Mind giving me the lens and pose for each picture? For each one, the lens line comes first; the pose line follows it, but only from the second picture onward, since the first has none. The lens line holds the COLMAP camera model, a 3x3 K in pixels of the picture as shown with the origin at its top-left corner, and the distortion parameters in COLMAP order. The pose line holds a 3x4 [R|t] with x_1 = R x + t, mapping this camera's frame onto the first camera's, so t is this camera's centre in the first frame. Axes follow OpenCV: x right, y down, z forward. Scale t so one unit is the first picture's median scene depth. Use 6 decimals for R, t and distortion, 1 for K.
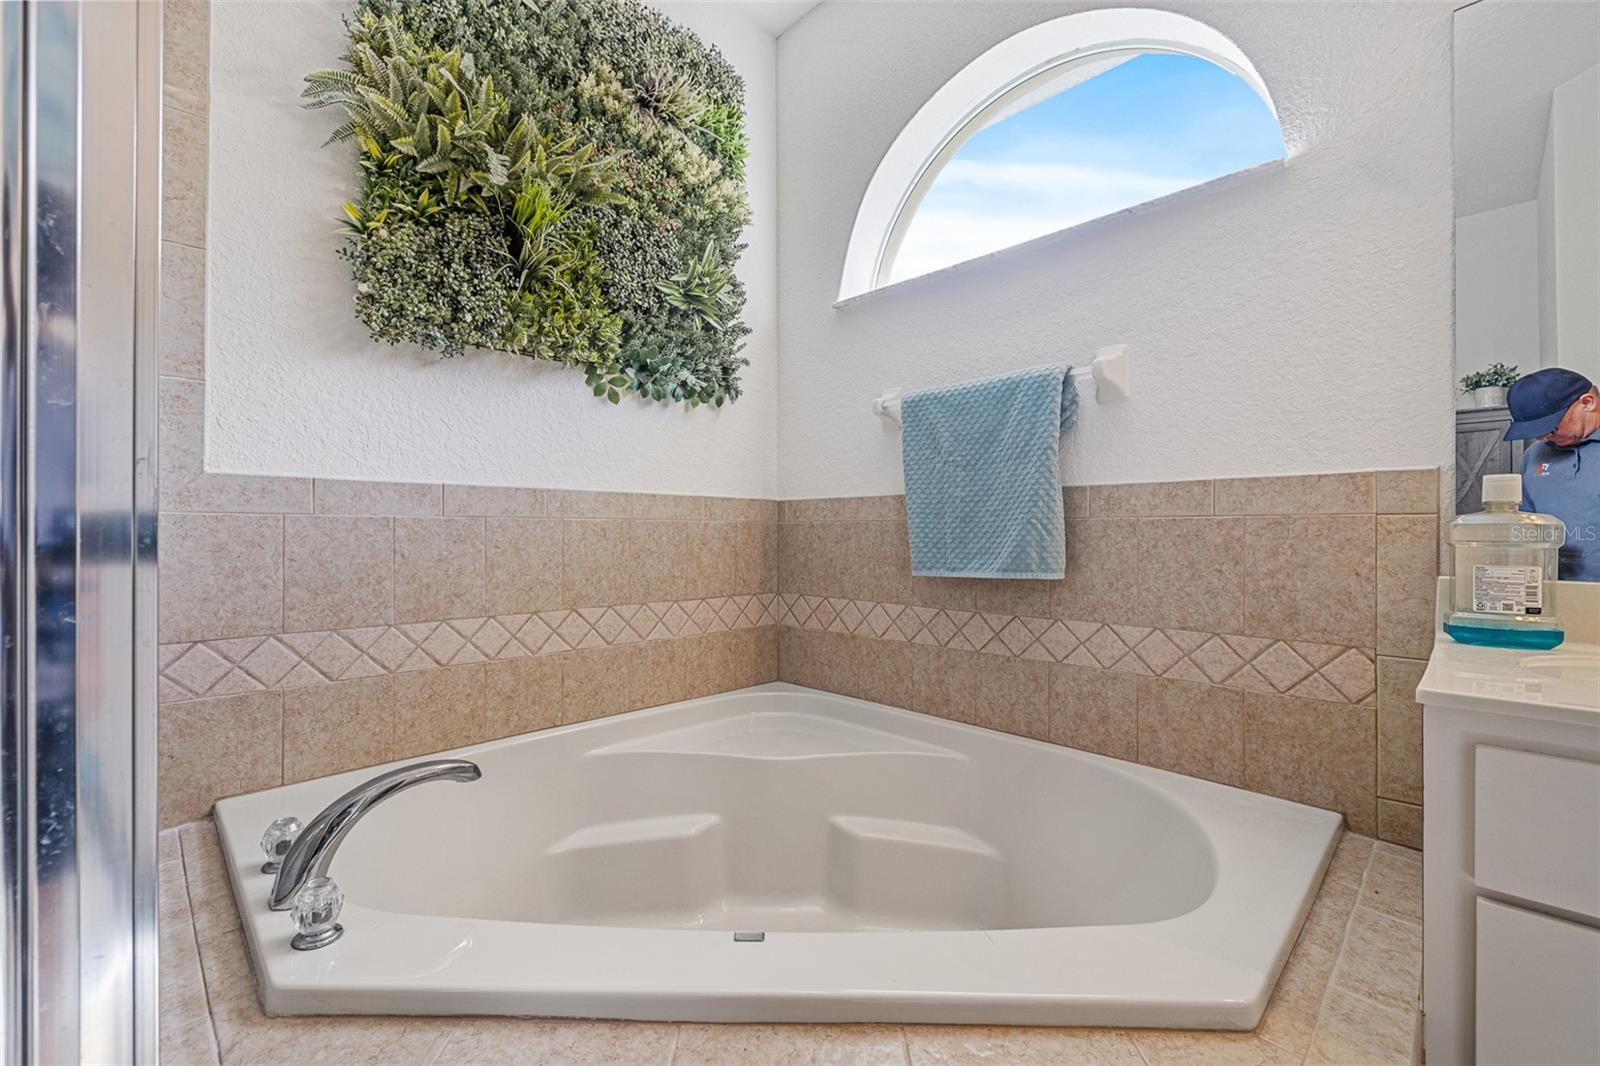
lens RADIAL K [[664.1, 0, 763.5], [0, 664.1, 526.9], [0, 0, 1]] dist [-0.001595, -0.000633]
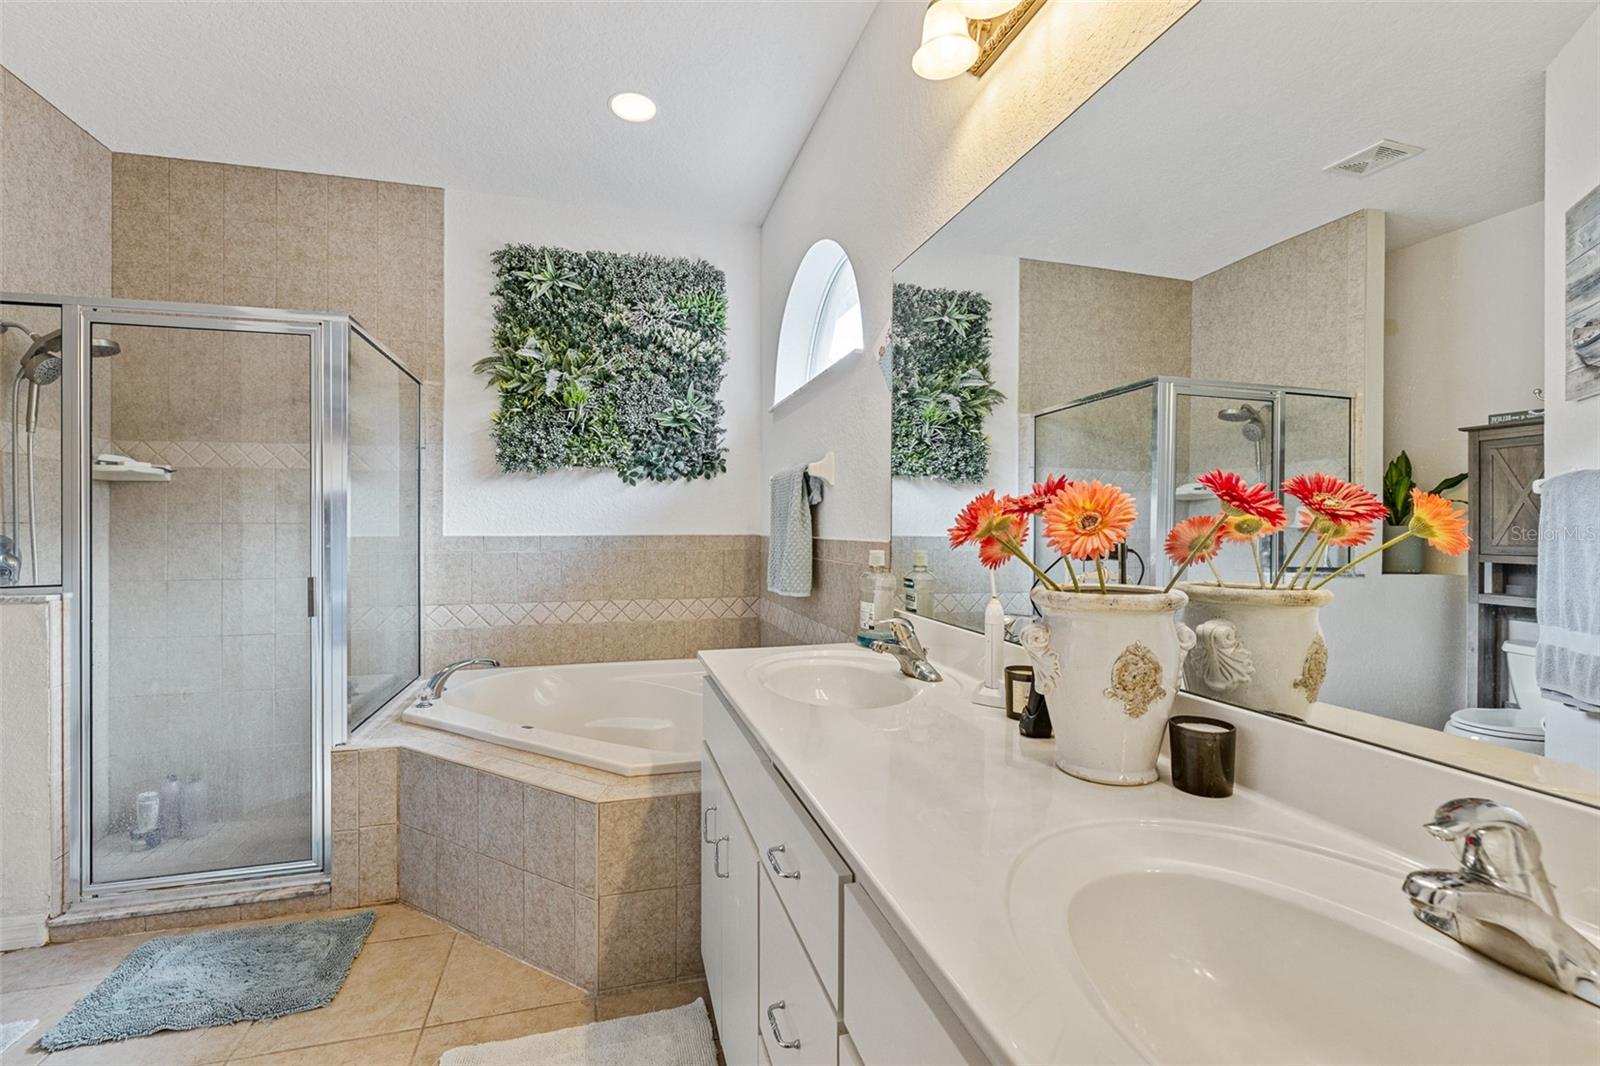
lens RADIAL K [[664.1, 0, 765.1], [0, 664.1, 523.6], [0, 0, 1]] dist [-0.001595, -0.000633]
pose [[0.878145, -0.004981, -0.478368, 1.012687], [0.005497, 0.999985, -0.000321, -0.088938], [0.478362, -0.002347, 0.878159, -0.428594]]
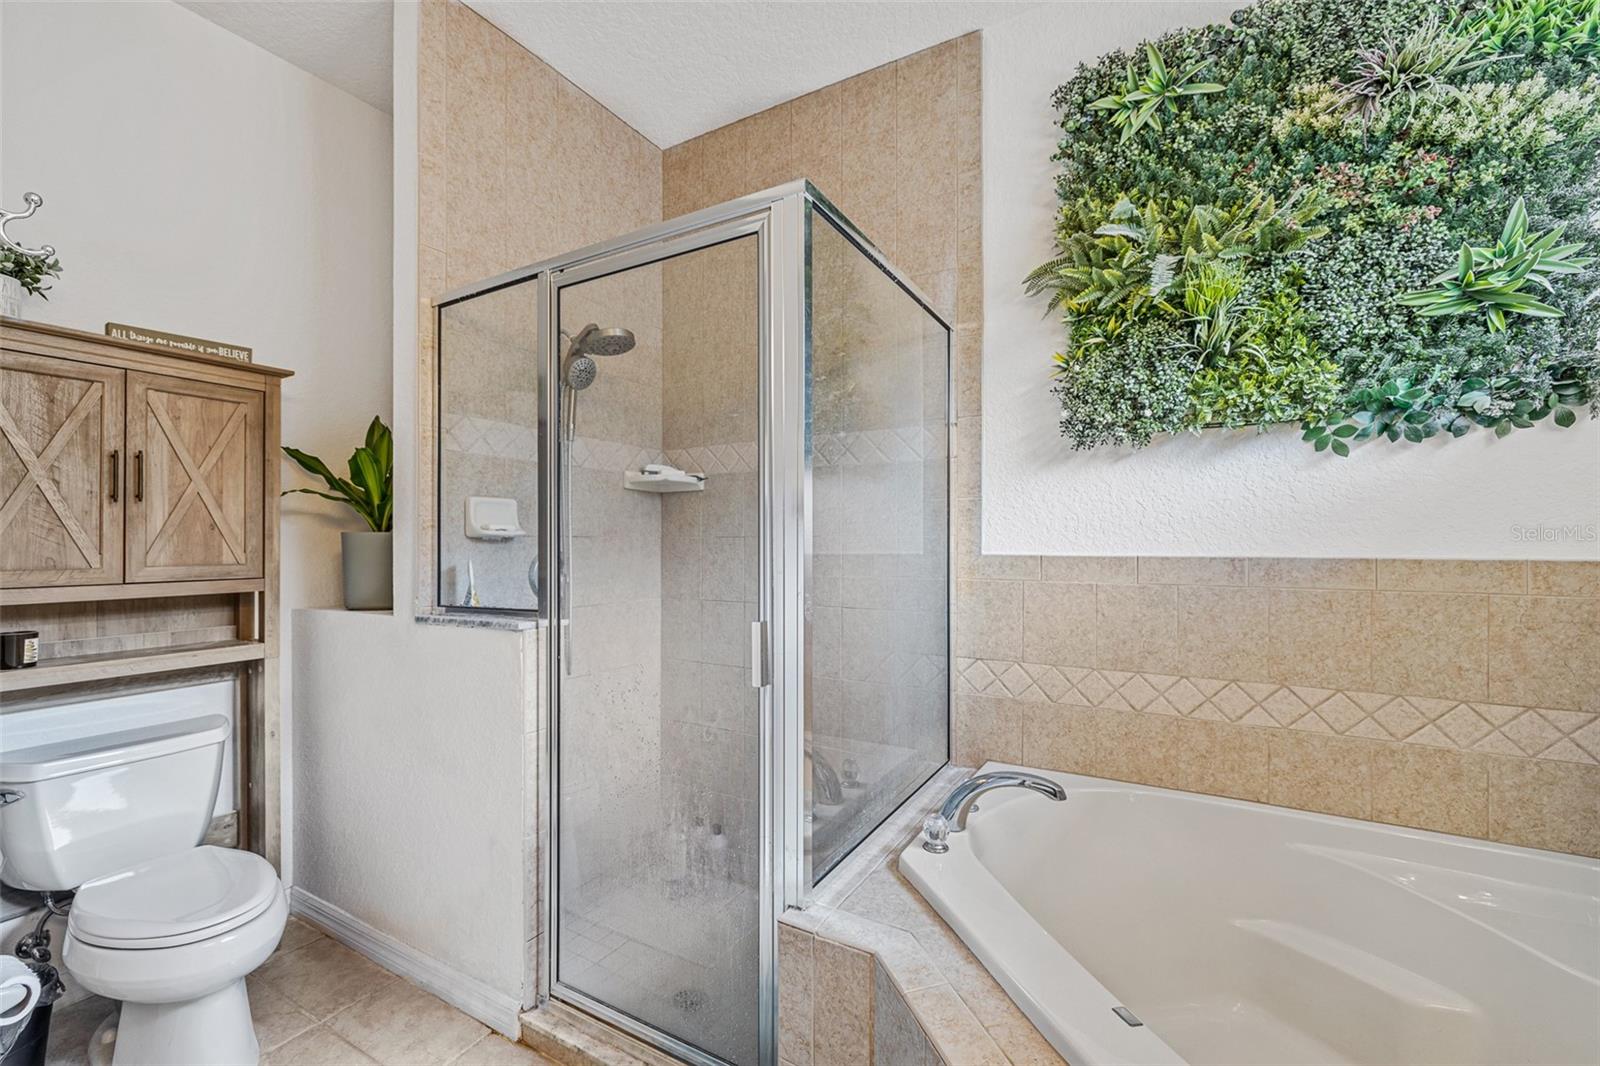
lens RADIAL K [[664.1, 0, 800.9], [0, 664.1, 541.6], [0, 0, 1]] dist [-0.001595, -0.000633]
pose [[0.296905, -0.002877, -0.954903, 0.420496], [0.006381, 0.999979, -0.001028, -0.084950], [0.954886, -0.005788, 0.296918, 0.075631]]
